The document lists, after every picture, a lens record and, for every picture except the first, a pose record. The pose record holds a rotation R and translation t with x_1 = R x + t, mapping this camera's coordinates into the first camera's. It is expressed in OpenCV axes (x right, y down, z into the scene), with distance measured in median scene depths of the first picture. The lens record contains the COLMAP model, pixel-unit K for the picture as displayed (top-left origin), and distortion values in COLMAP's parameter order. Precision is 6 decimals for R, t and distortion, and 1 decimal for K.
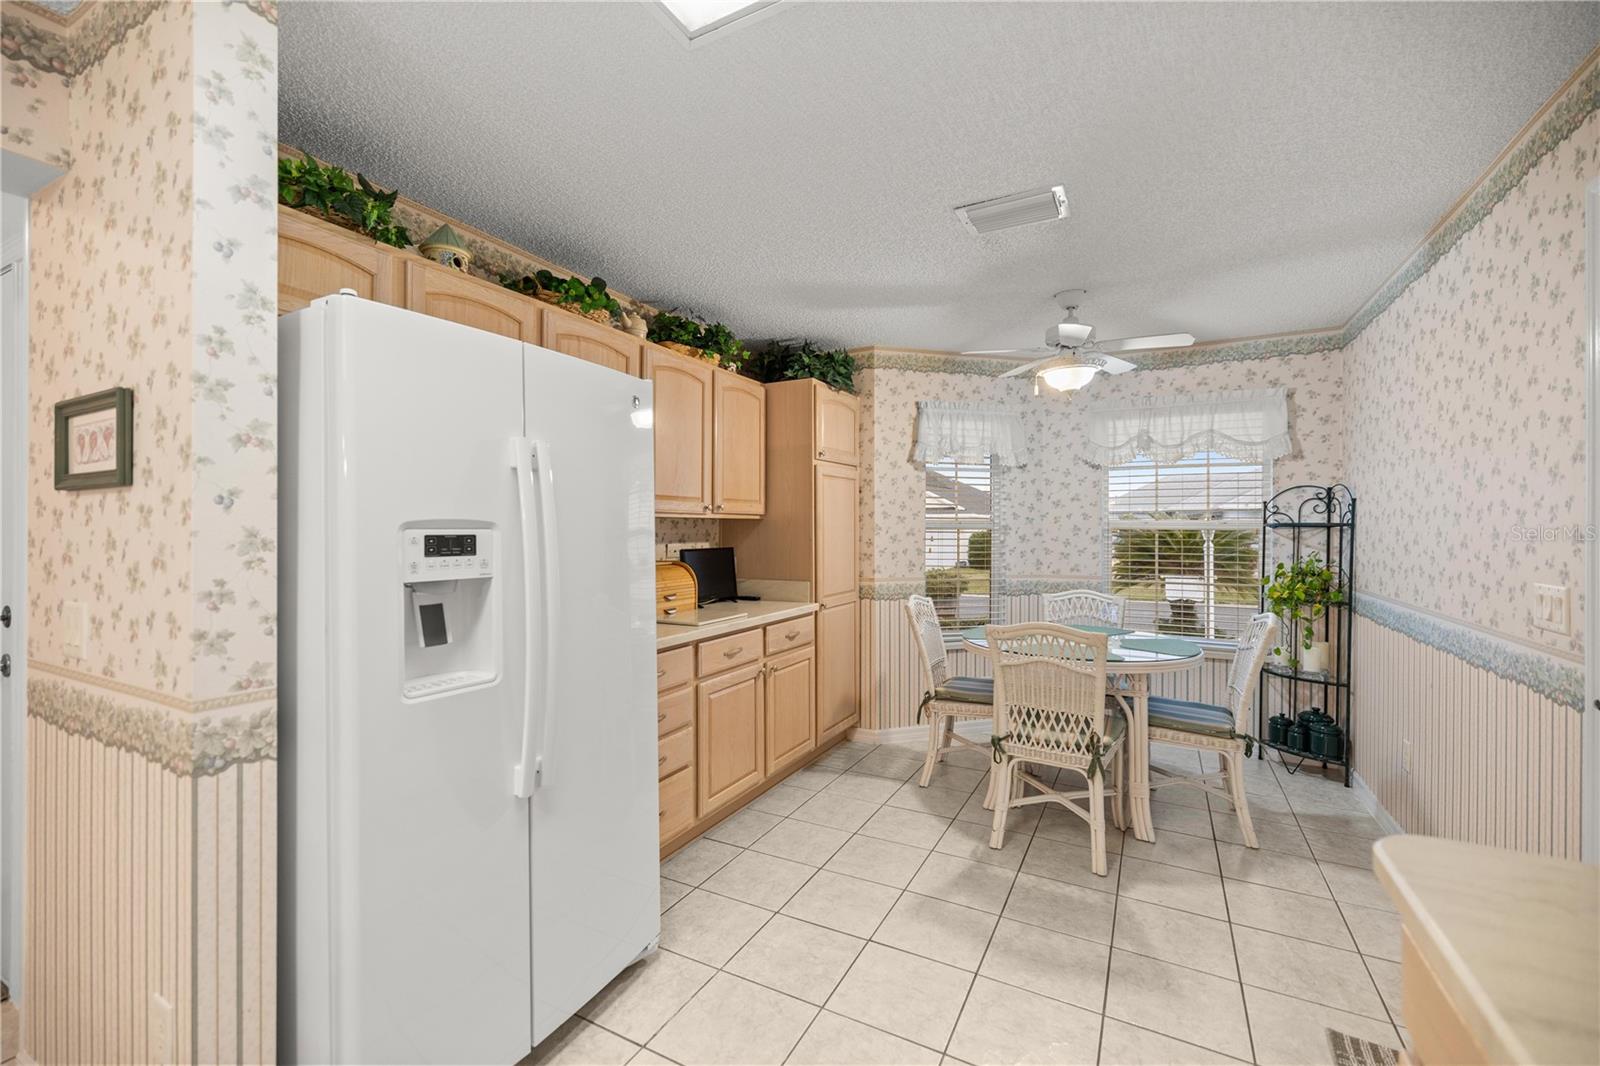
lens RADIAL K [[674.7, 0, 797.8], [0, 674.7, 518.1], [0, 0, 1]] dist [-0.000122, -0.000503]
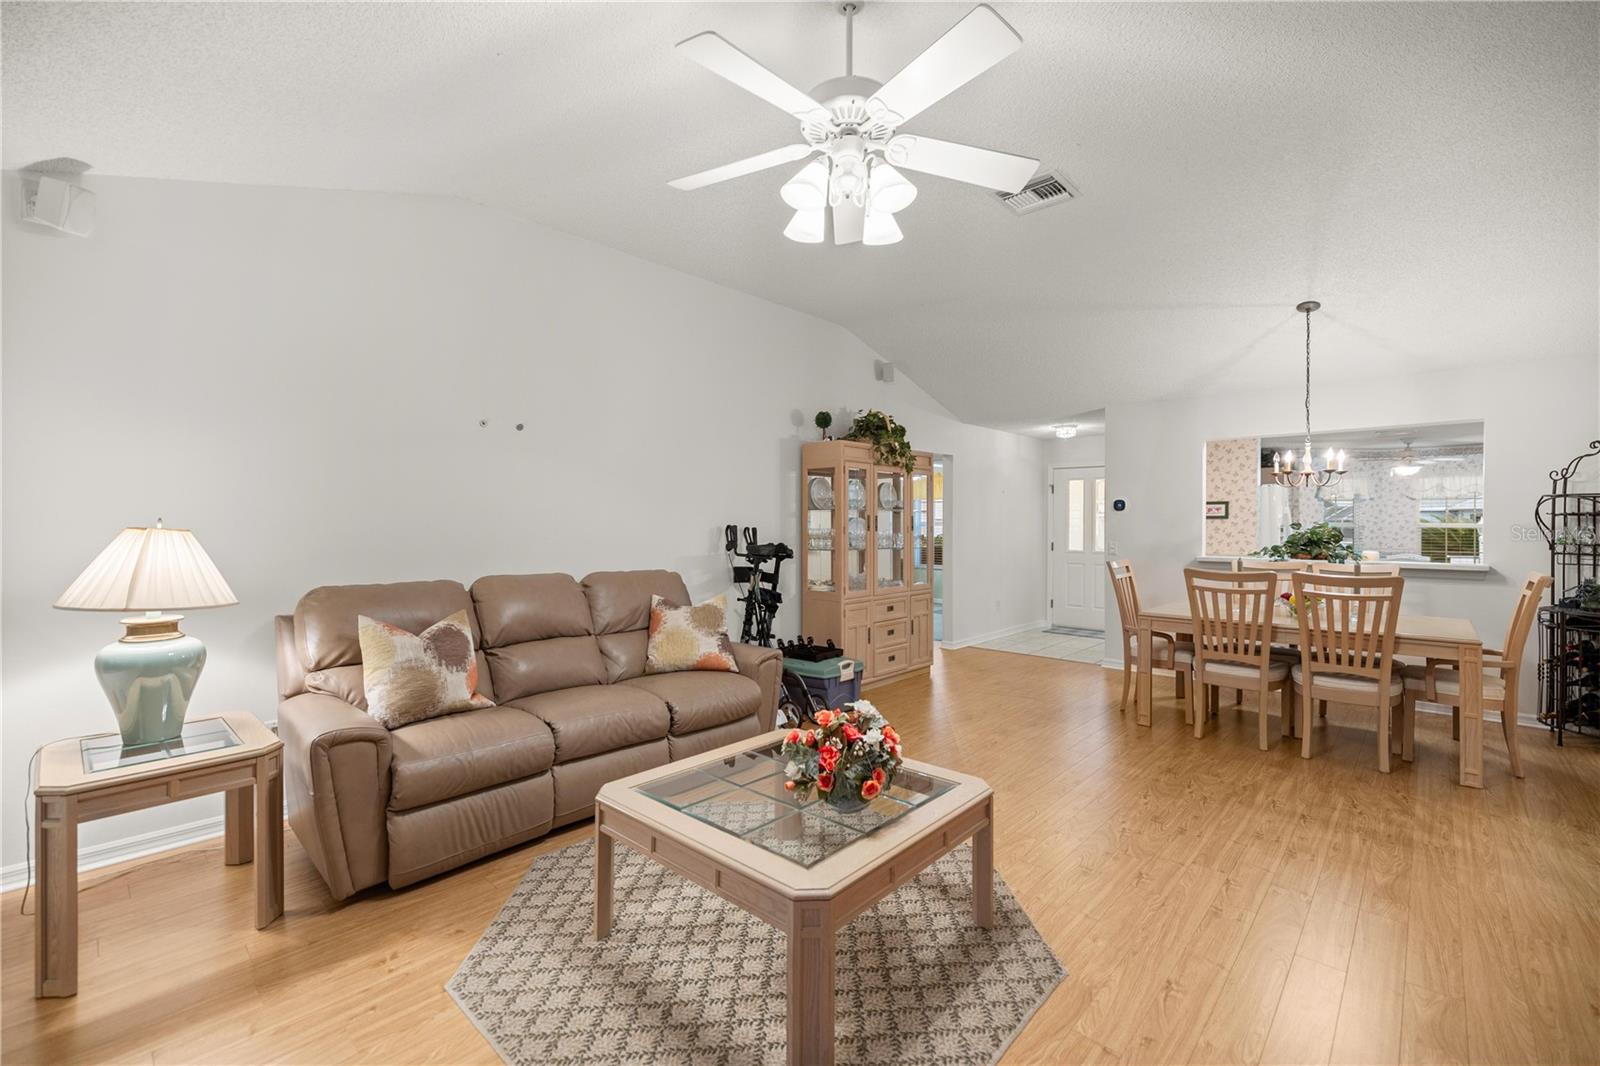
lens RADIAL K [[676.2, 0, 806.4], [0, 676.2, 528.4], [0, 0, 1]] dist [-0.003814, -0.000321]
pose [[0.967649, 0.005565, -0.252238, -1.257030], [-0.000636, 0.999807, 0.019620, -0.030690], [0.252299, -0.018825, 0.967466, -2.228651]]
